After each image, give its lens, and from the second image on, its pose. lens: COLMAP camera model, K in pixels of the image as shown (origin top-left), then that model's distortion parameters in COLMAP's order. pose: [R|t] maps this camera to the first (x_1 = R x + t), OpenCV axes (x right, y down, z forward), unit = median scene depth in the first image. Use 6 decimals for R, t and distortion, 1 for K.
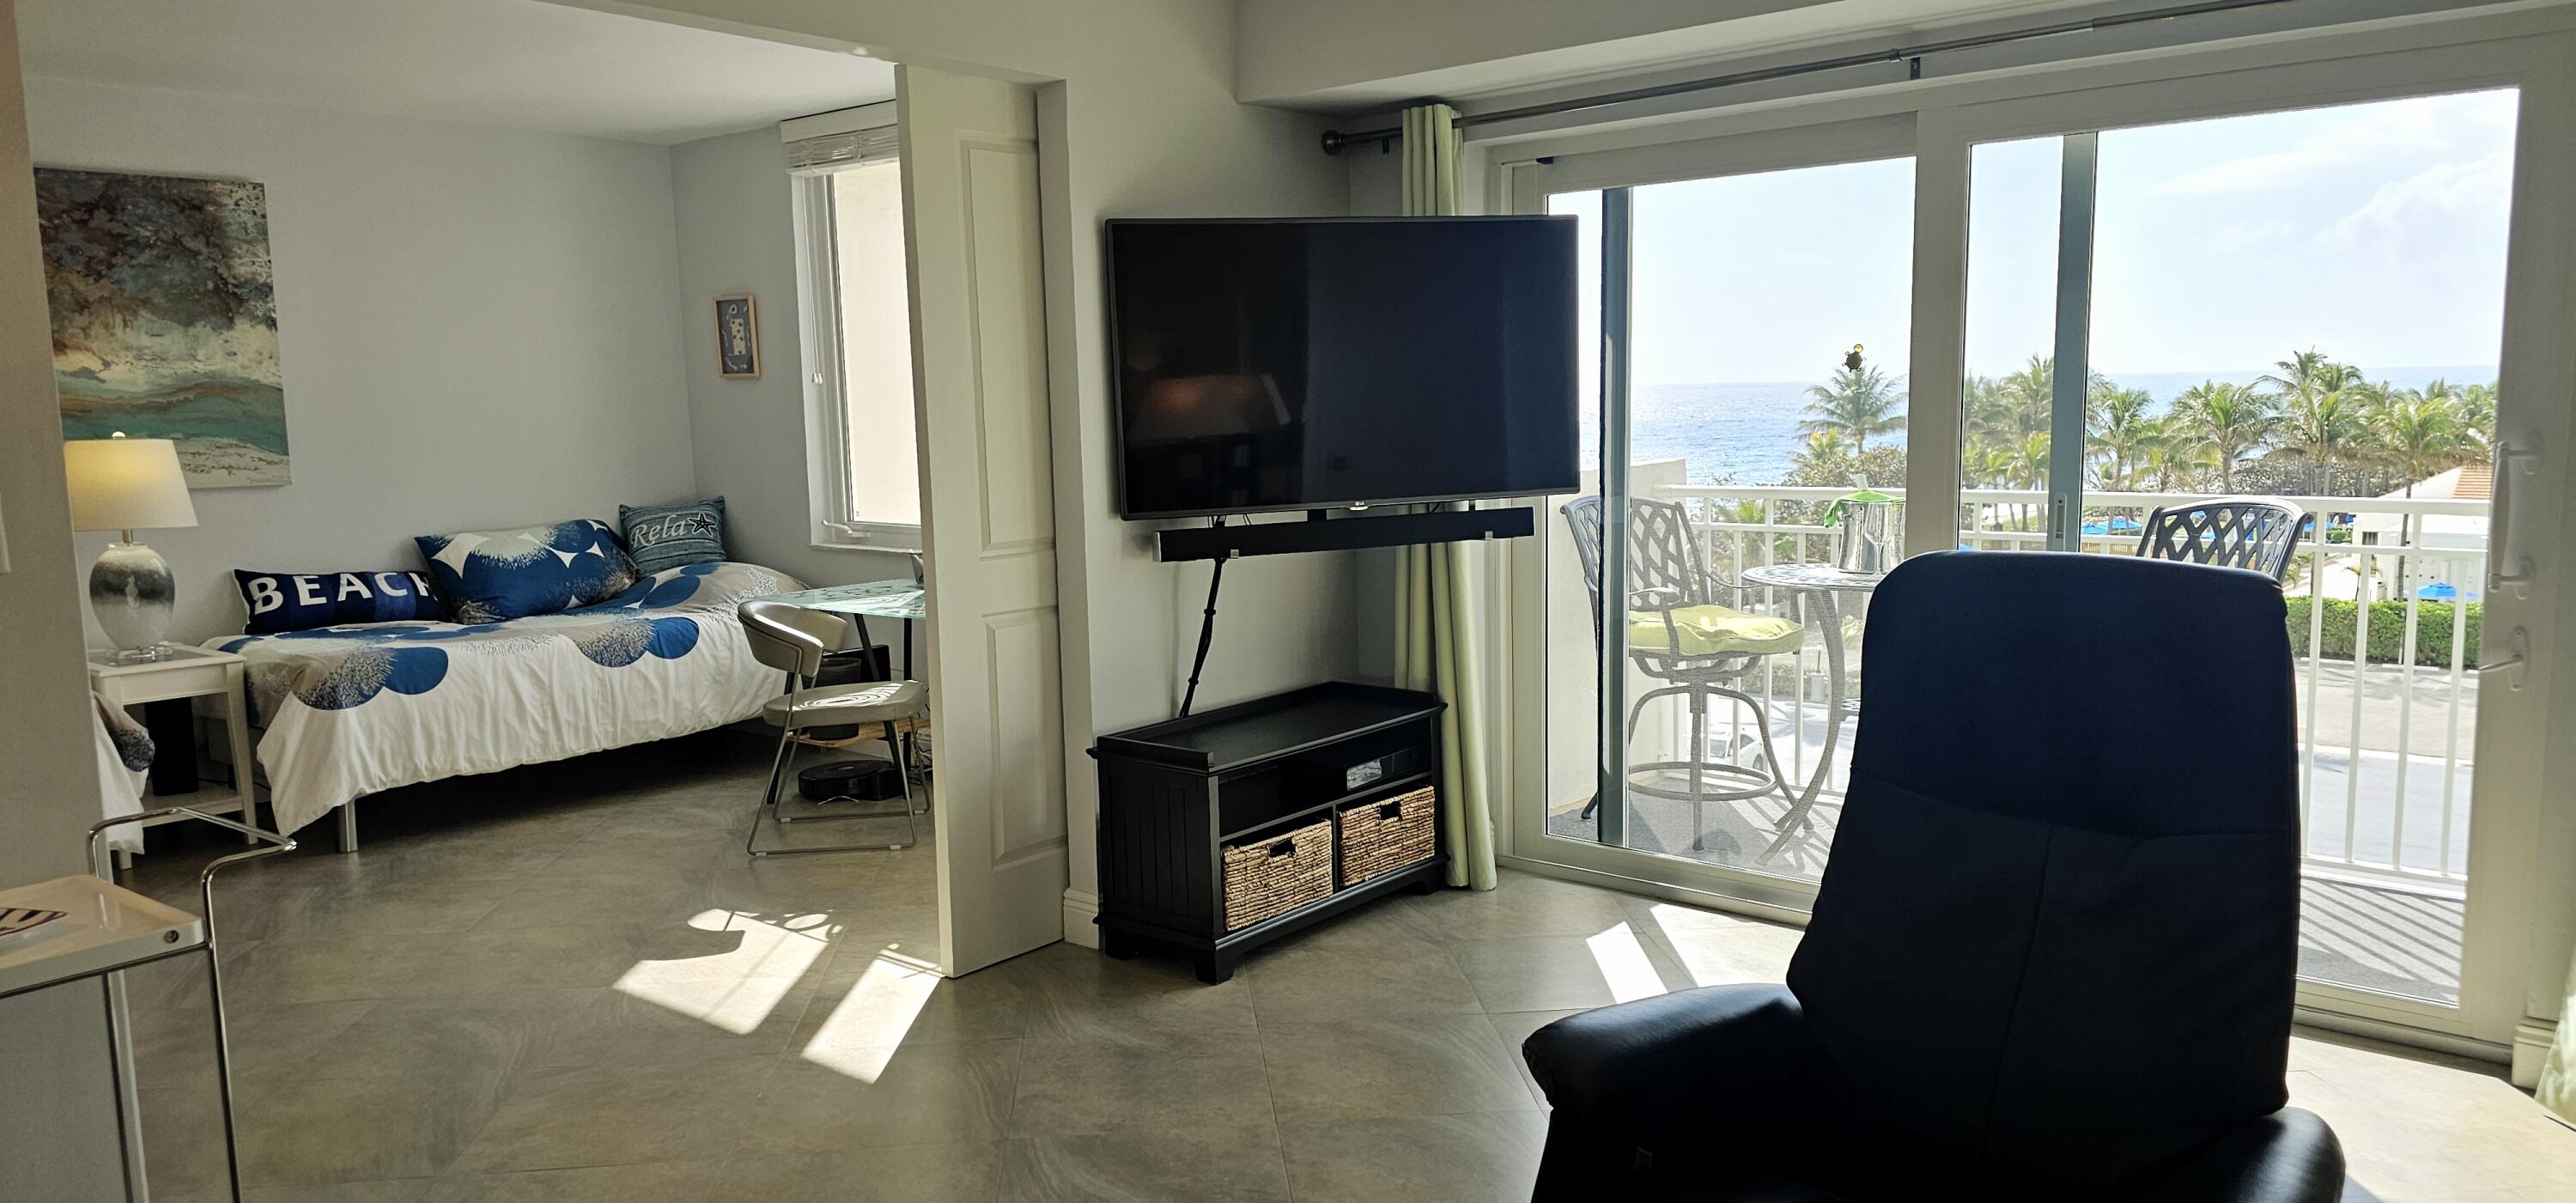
lens RADIAL K [[1637.2, 0, 1296.4], [0, 1637.2, 616.7], [0, 0, 1]] dist [0.008384, -0.006091]
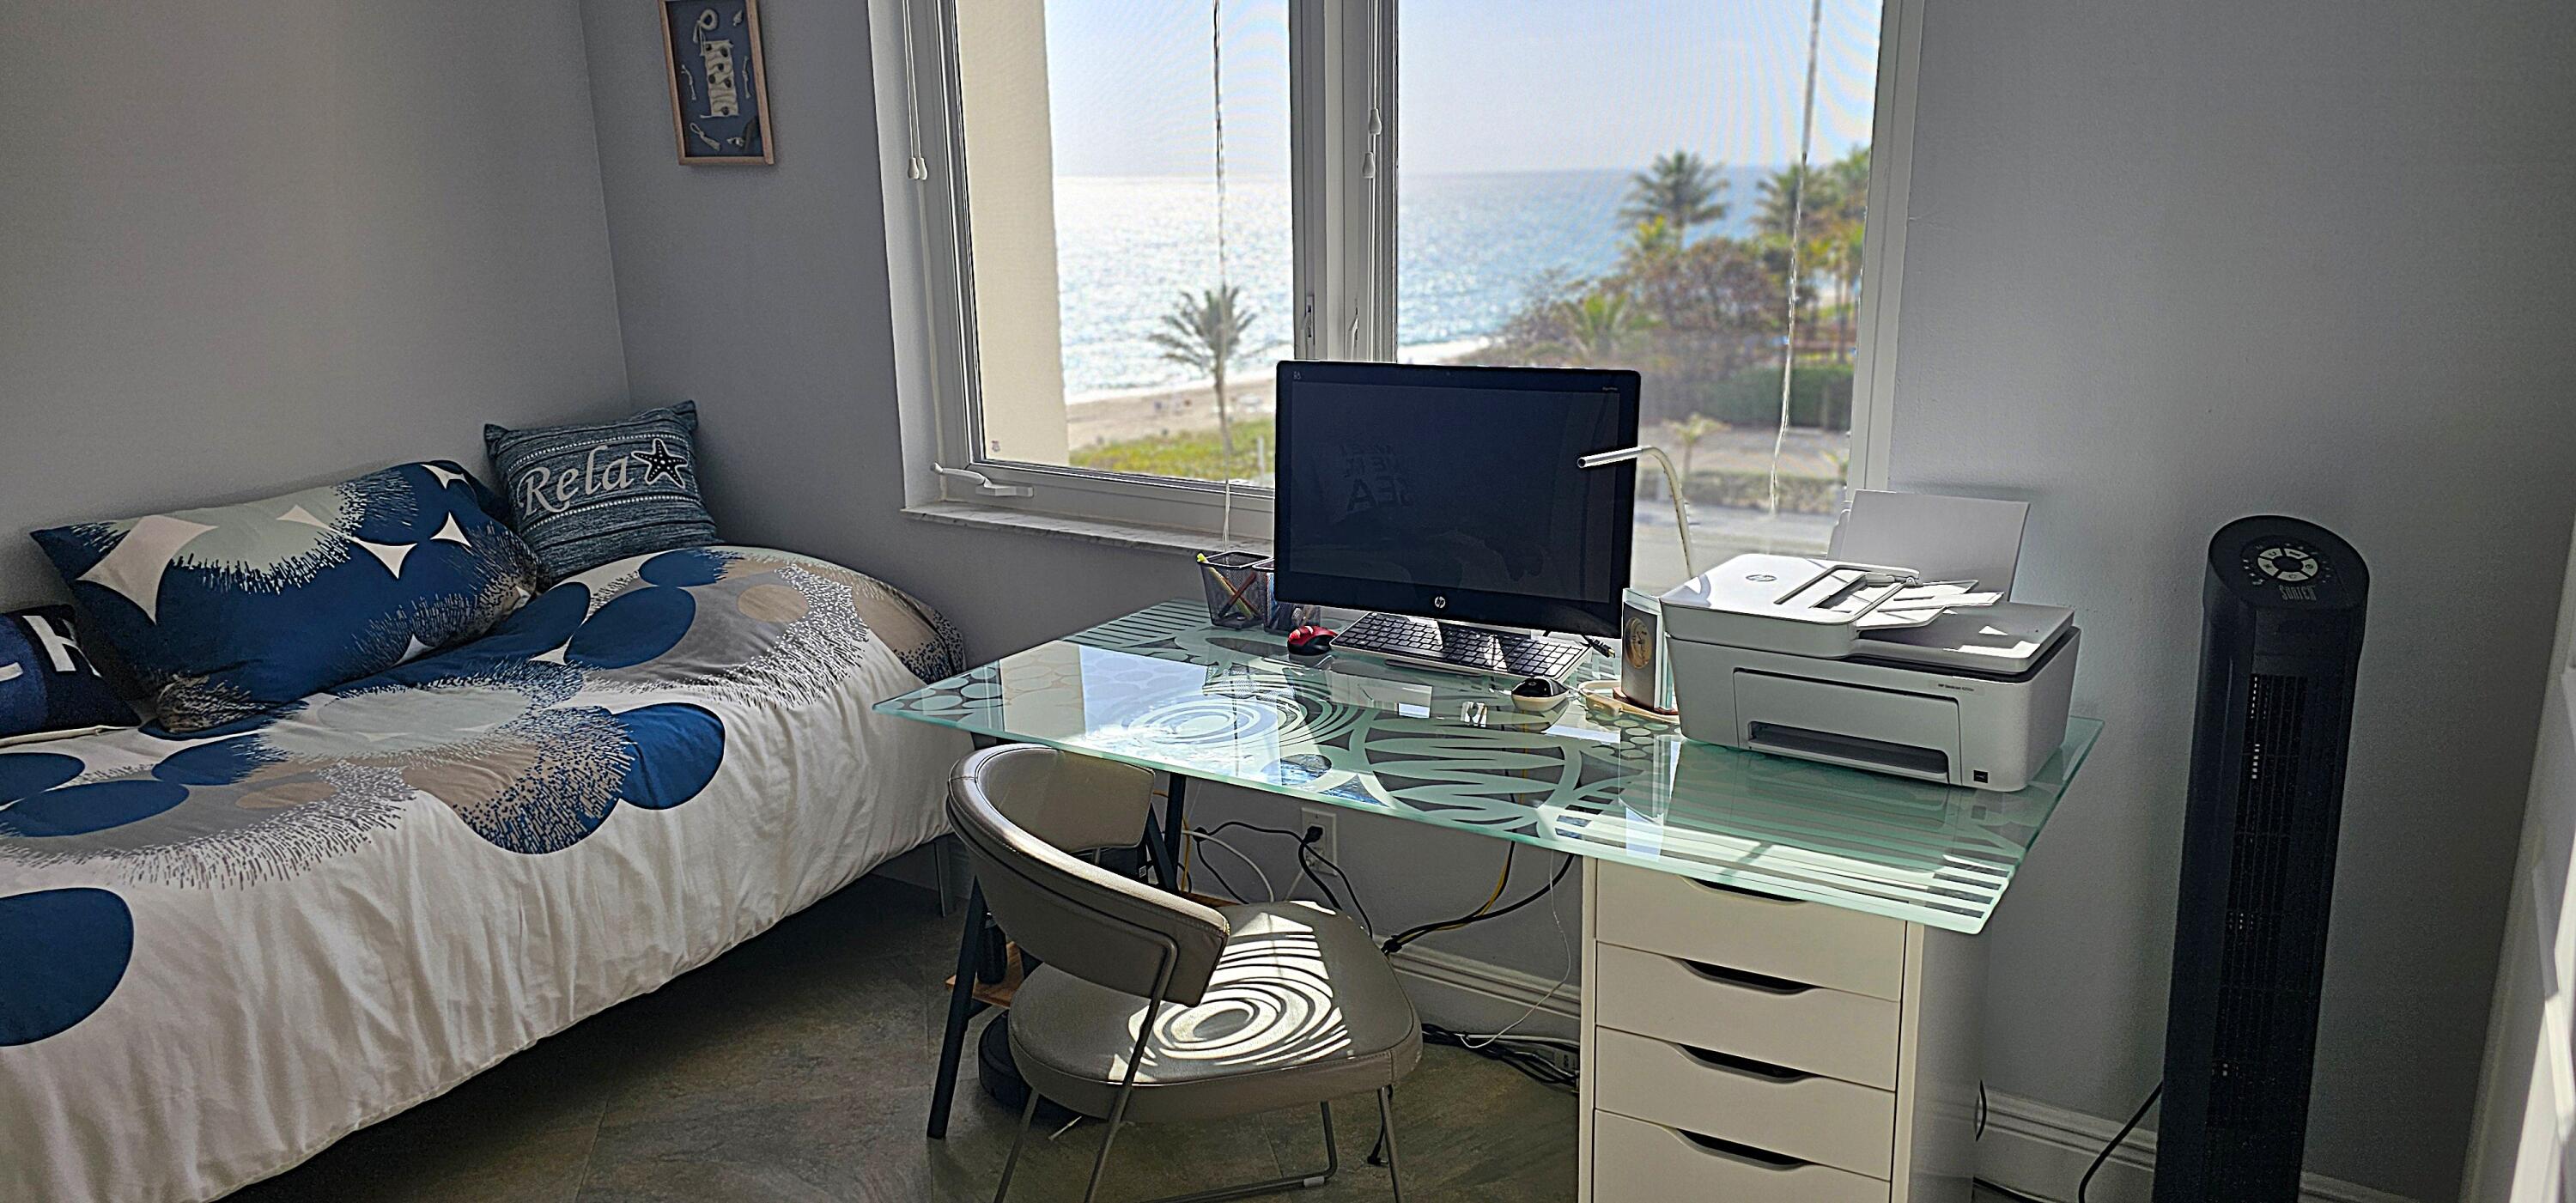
lens RADIAL K [[1637.2, 0, 1286.3], [0, 1637.2, 584.5], [0, 0, 1]] dist [0.008384, -0.006091]
pose [[0.992289, -0.028871, 0.120533, -0.251762], [0.015922, 0.994127, 0.107044, -0.075315], [-0.122915, -0.104299, 0.986921, 0.511921]]
